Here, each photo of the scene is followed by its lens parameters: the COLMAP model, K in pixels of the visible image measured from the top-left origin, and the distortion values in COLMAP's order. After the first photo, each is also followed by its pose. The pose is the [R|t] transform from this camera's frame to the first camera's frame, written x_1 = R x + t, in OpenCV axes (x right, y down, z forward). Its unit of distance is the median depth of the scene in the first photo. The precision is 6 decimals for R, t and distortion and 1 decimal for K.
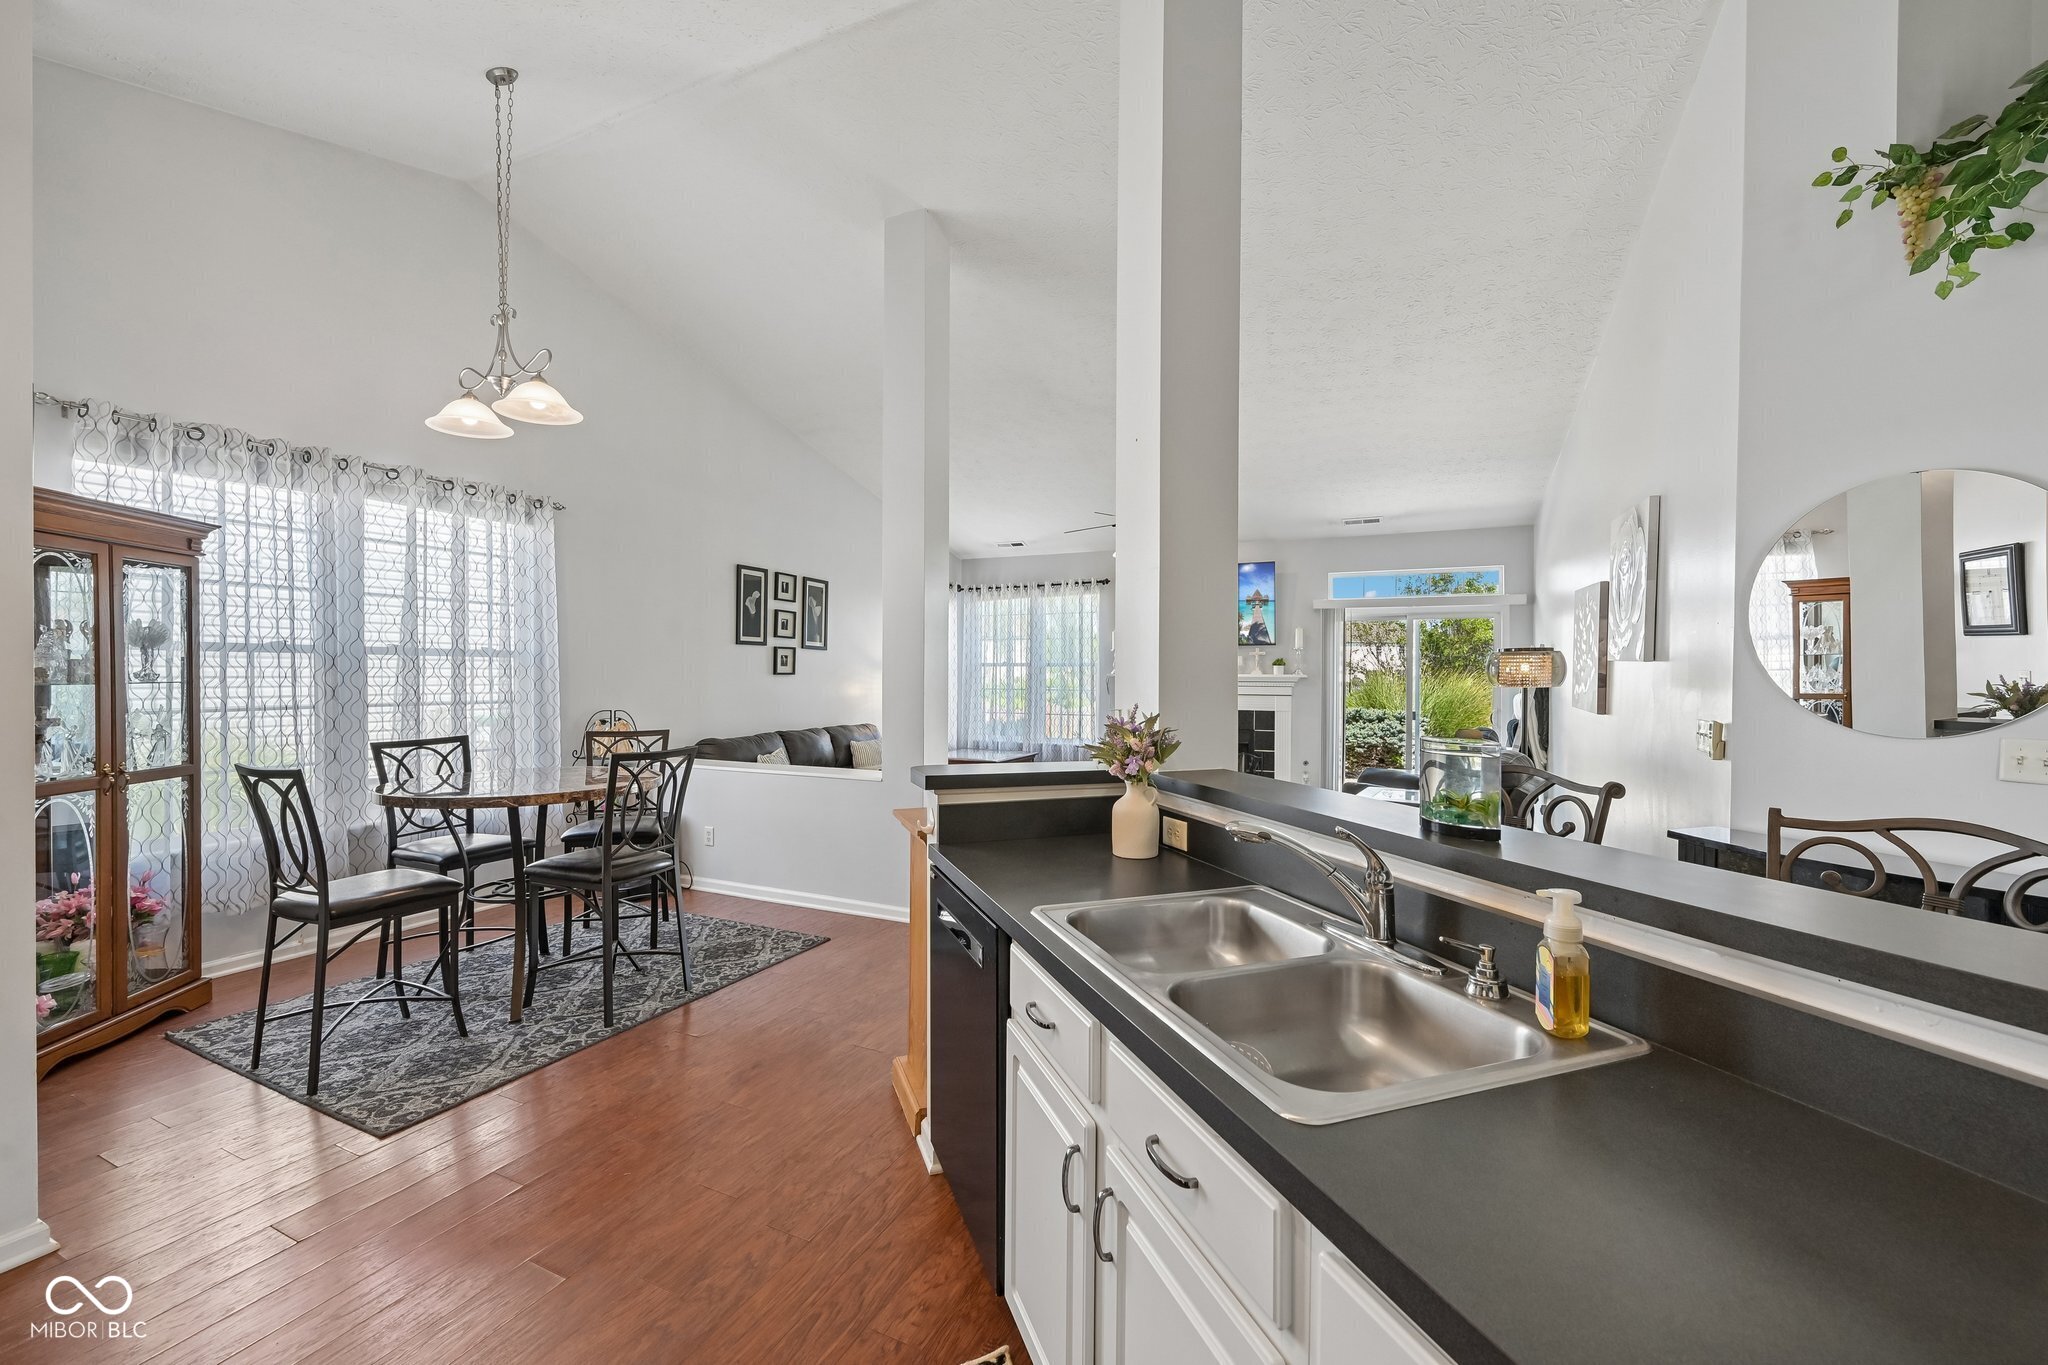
lens RADIAL K [[812.1, 0, 1026.1], [0, 812.1, 675.9], [0, 0, 1]] dist [0.000235, -0.000773]
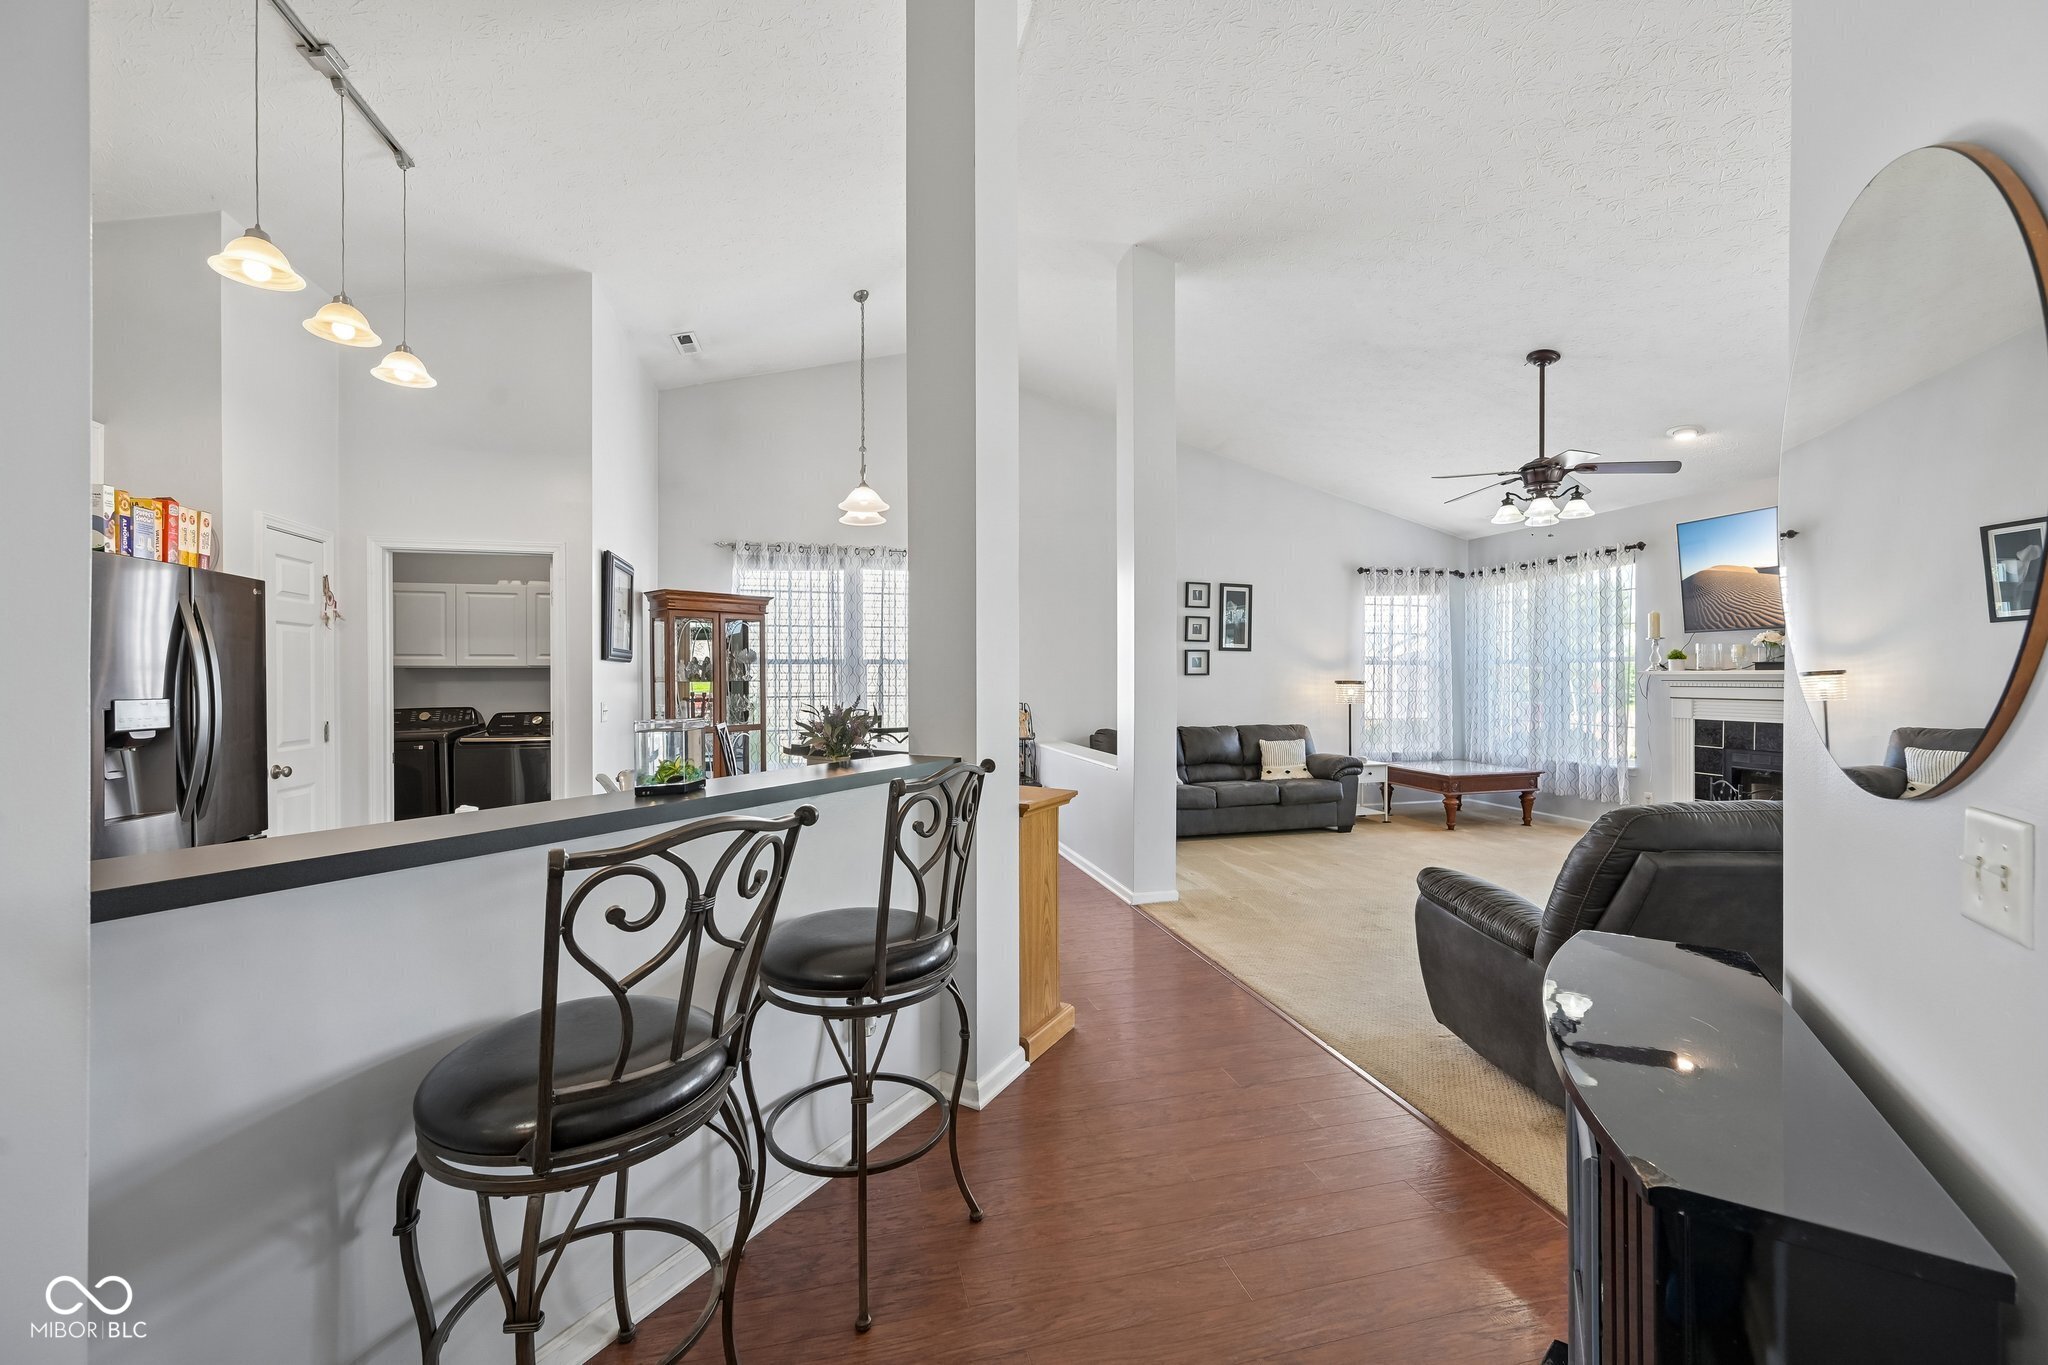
lens RADIAL K [[812.1, 0, 1027.4], [0, 812.1, 675.6], [0, 0, 1]] dist [0.000235, -0.000773]
pose [[0.635657, -0.005070, -0.771955, 0.396857], [0.003641, 0.999987, -0.003569, 0.001962], [0.771963, -0.000543, 0.635668, 0.129247]]
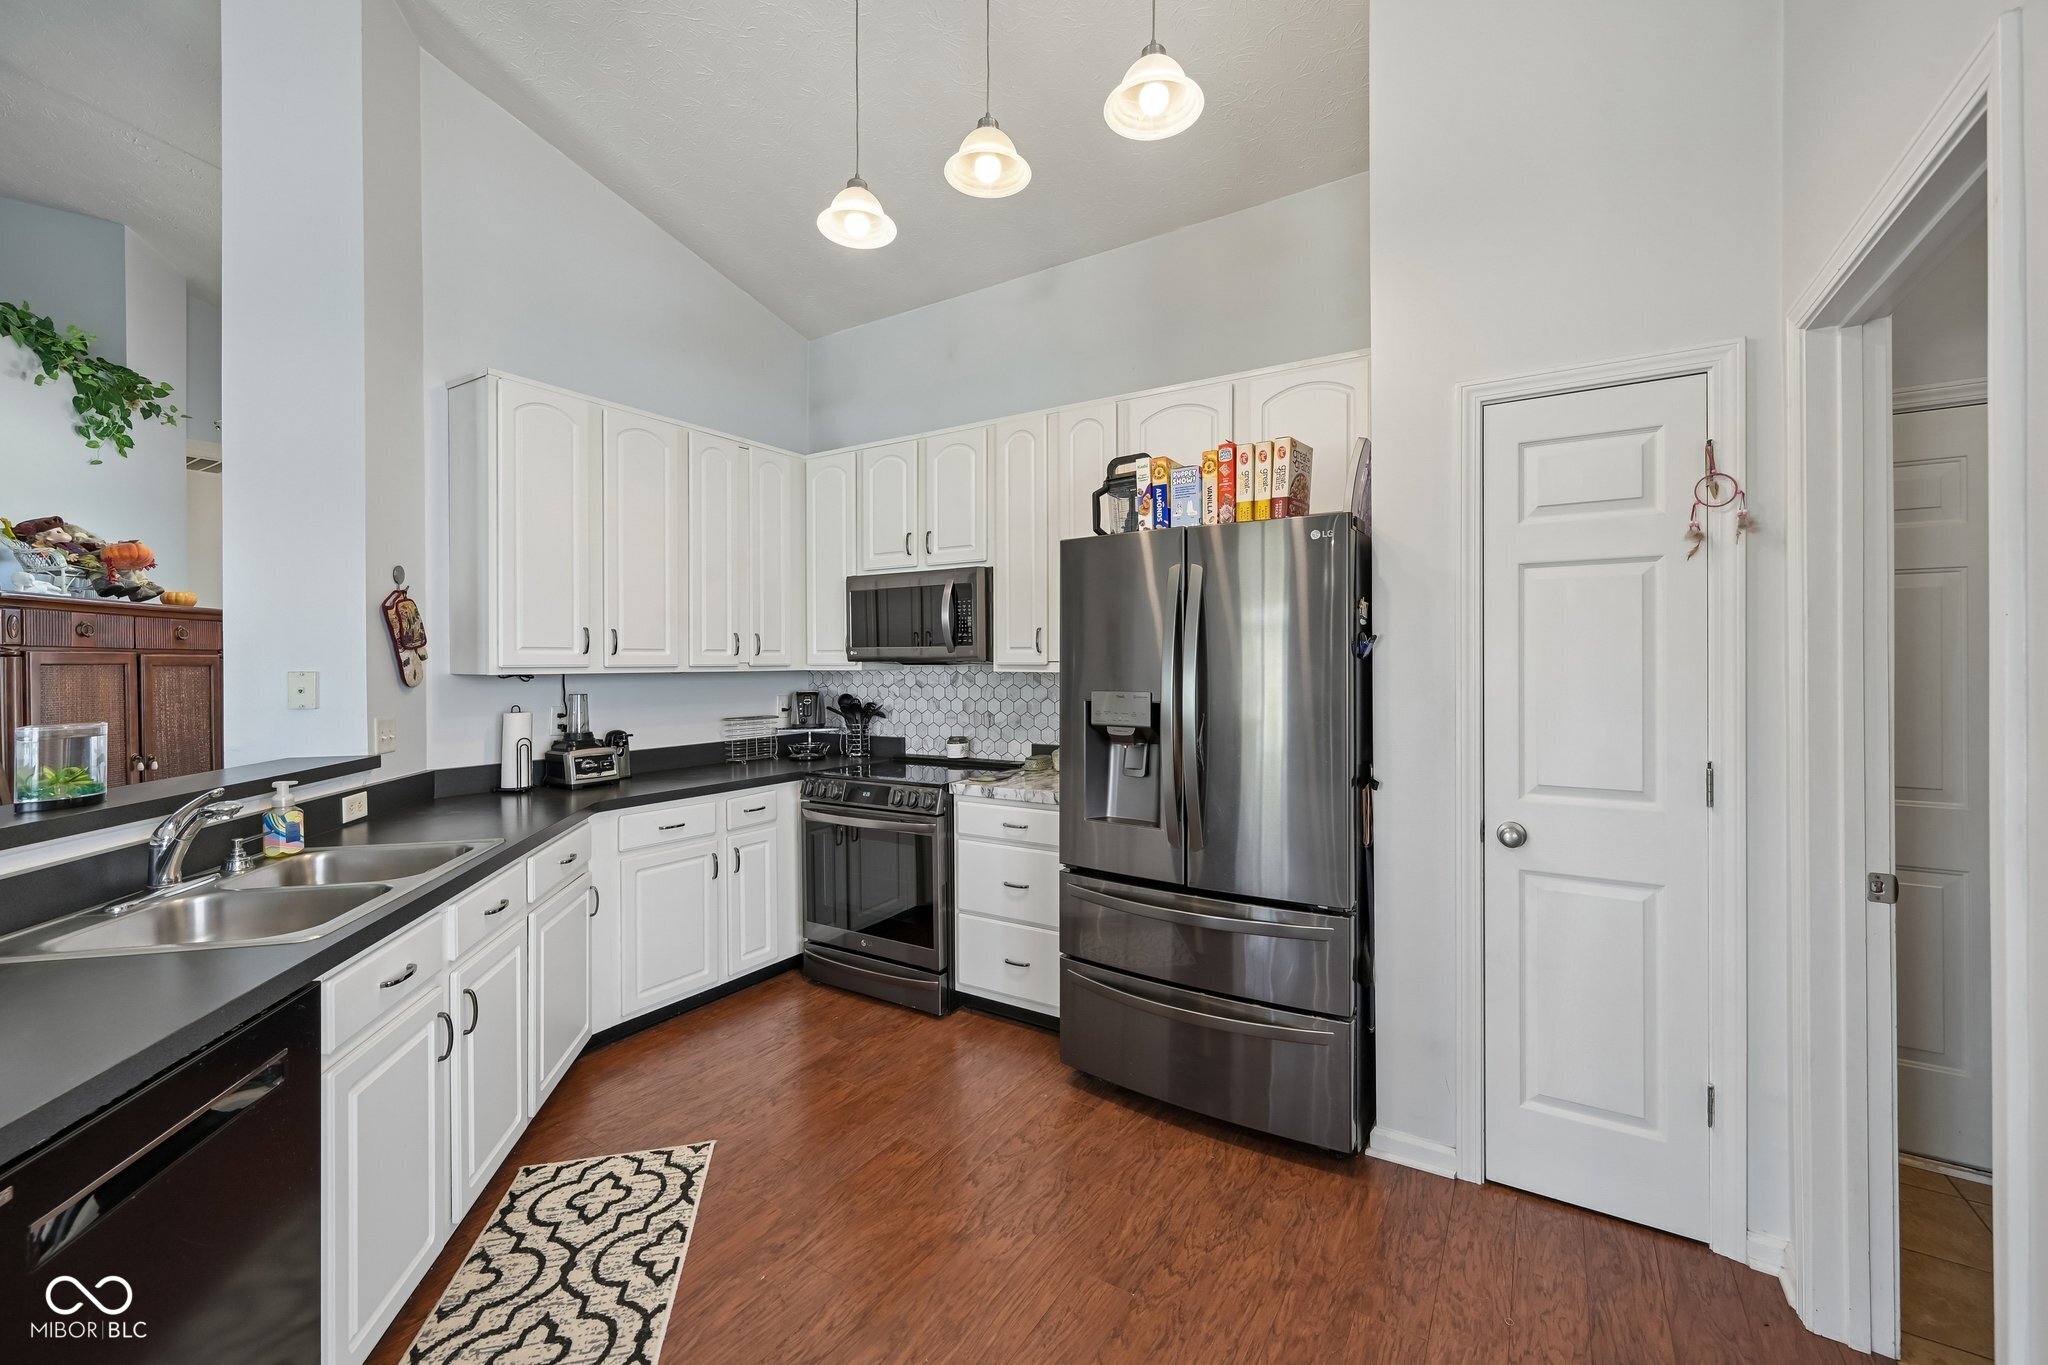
lens RADIAL K [[812.1, 0, 1036.7], [0, 812.1, 662.2], [0, 0, 1]] dist [0.000235, -0.000773]
pose [[-0.993101, 0.003848, 0.117201, -0.193857], [0.003303, 0.999983, -0.004849, -0.000611], [-0.117217, -0.004429, -0.993096, 0.405660]]
